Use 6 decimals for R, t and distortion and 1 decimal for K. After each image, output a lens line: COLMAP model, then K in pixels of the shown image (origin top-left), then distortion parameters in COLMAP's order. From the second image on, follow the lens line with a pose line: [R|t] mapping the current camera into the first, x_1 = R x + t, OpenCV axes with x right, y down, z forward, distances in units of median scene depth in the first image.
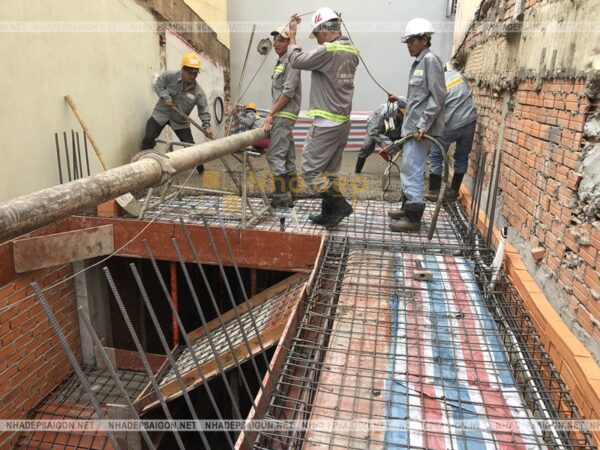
lens RADIAL K [[487.1, 0, 297.9], [0, 487.1, 225.3], [0, 0, 1]] dist [0.013126, 0.004274]
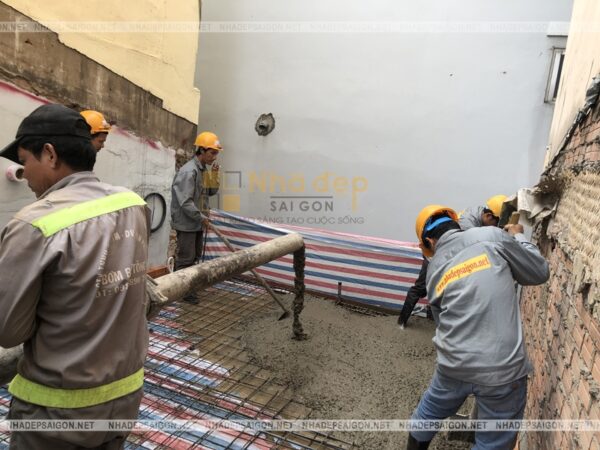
lens RADIAL K [[487.1, 0, 305.3], [0, 487.1, 226.1], [0, 0, 1]] dist [0.013126, 0.004274]
pose [[0.975065, 0.120519, -0.186344, 0.327126], [-0.144786, 0.981838, -0.122599, -0.353900], [0.168185, 0.146522, 0.974805, 0.853603]]
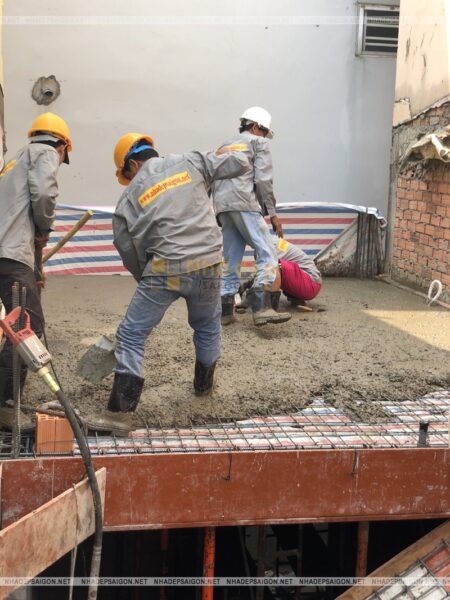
lens RADIAL K [[881.9, 0, 222.0], [0, 881.9, 295.4], [0, 0, 1]] dist [0.056850, 0.000000]
pose [[0.930277, -0.048511, 0.363635, -0.617659], [0.086345, 0.992326, -0.088511, -0.090056], [-0.356551, 0.113737, 0.927327, 0.116525]]
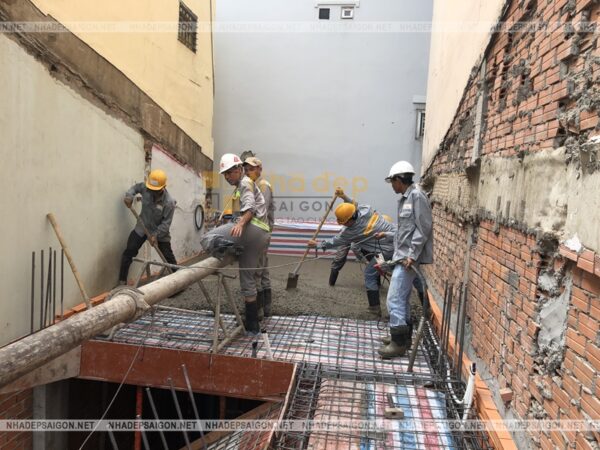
lens RADIAL K [[487.1, 0, 299.2], [0, 487.1, 220.8], [0, 0, 1]] dist [0.013126, 0.004274]
pose [[0.998574, 0.029254, 0.044654, 0.006248], [-0.019964, 0.980430, -0.195855, -0.067134], [-0.049510, 0.194684, 0.979616, -0.030096]]
